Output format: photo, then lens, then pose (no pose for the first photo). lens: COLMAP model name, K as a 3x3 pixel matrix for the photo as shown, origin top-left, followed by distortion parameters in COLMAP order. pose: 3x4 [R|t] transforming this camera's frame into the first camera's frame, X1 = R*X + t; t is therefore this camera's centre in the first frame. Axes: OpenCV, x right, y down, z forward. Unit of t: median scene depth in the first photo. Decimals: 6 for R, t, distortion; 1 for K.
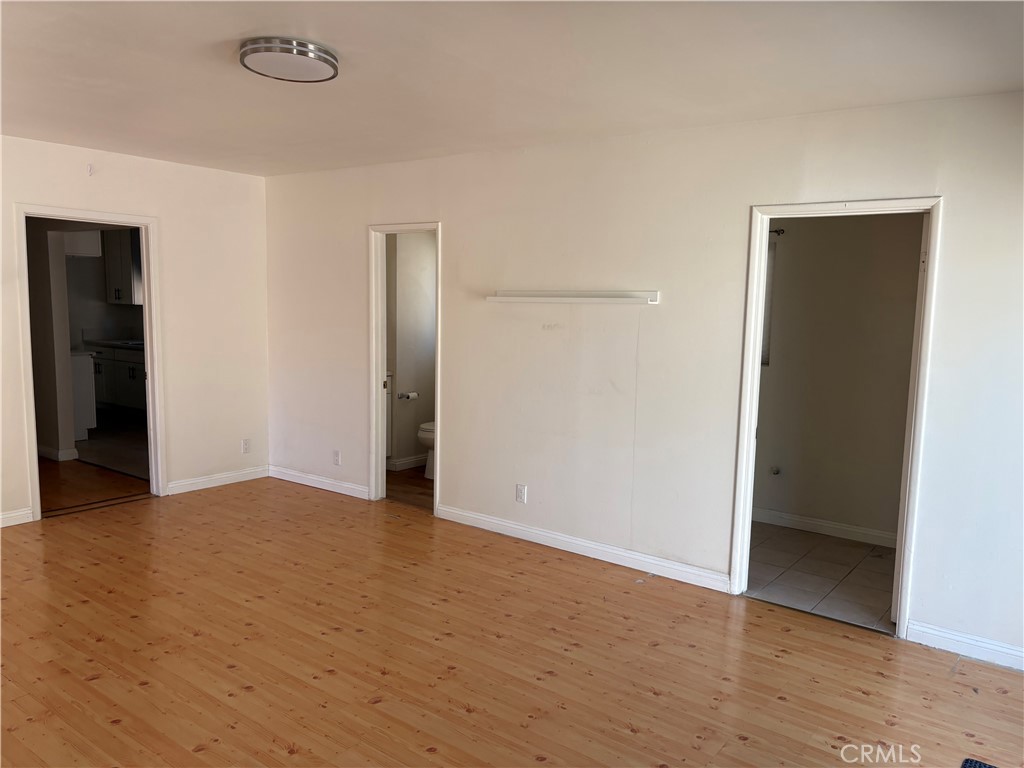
lens RADIAL K [[780.4, 0, 516.5], [0, 780.4, 390.2], [0, 0, 1]] dist [0.033030, -0.034713]
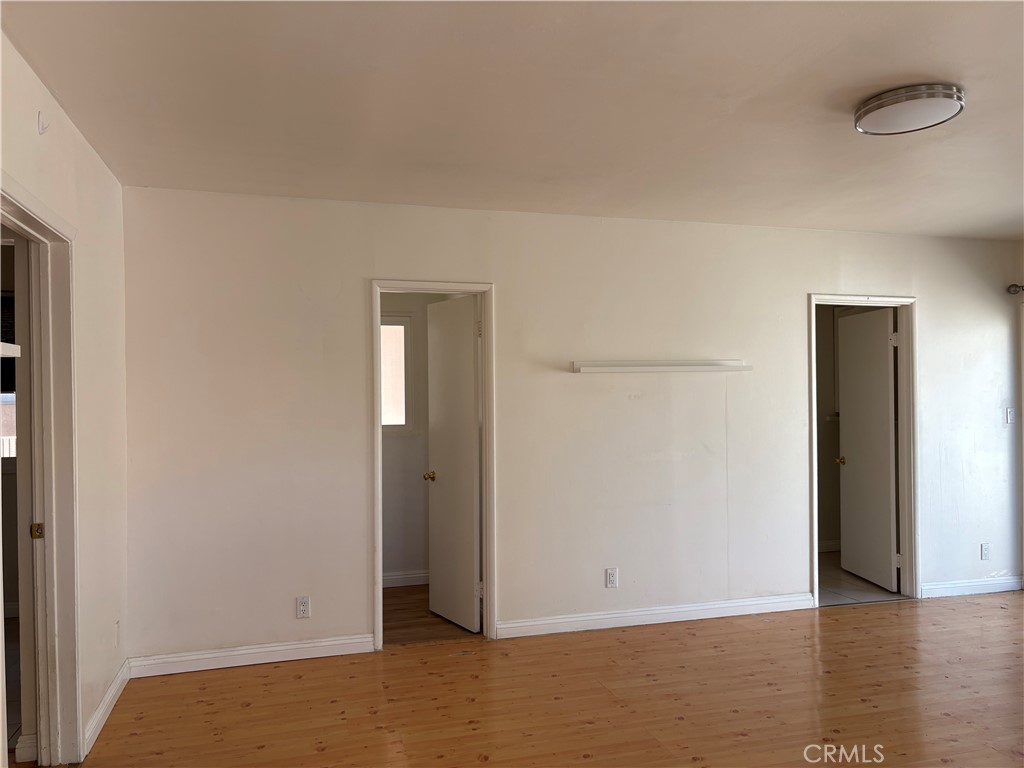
lens RADIAL K [[780.4, 0, 511.7], [0, 780.4, 392.0], [0, 0, 1]] dist [0.033030, -0.034713]
pose [[0.591590, -0.024815, 0.805857, -0.880126], [0.119592, 0.991170, -0.057272, -0.051546], [-0.797320, 0.130256, 0.589334, 0.562395]]
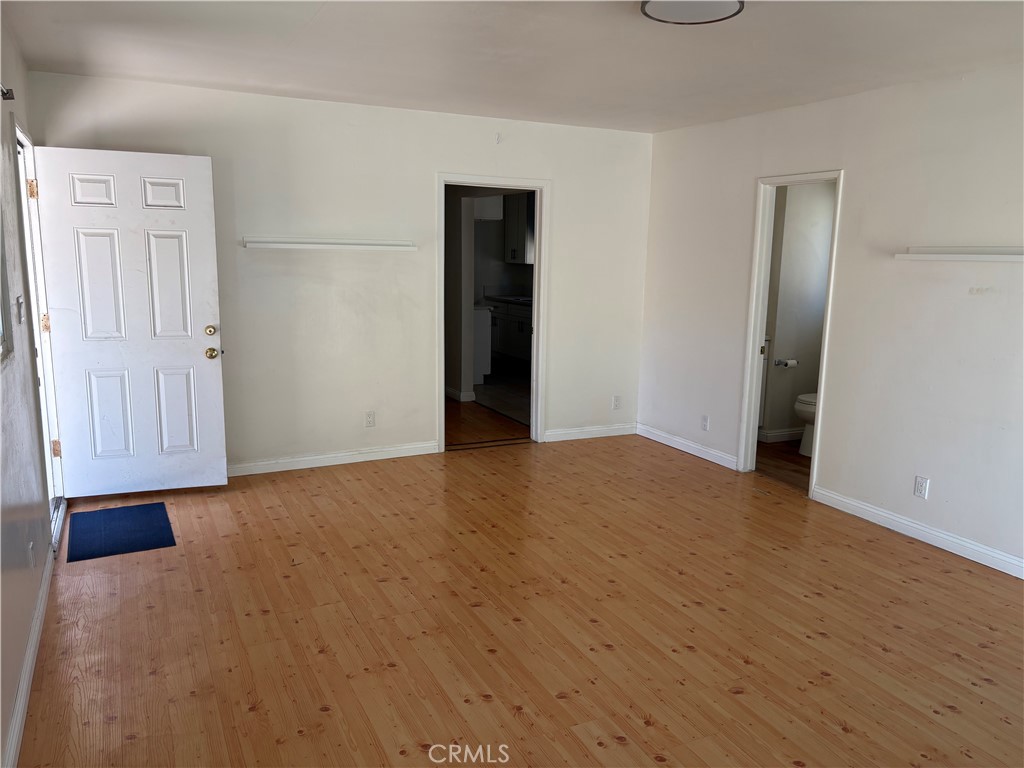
lens RADIAL K [[780.4, 0, 502.9], [0, 780.4, 388.9], [0, 0, 1]] dist [0.033030, -0.034713]
pose [[0.886927, 0.075708, -0.455664, -0.018072], [-0.053148, 0.996651, 0.062143, -0.003481], [0.458842, -0.030898, 0.887980, 0.034129]]
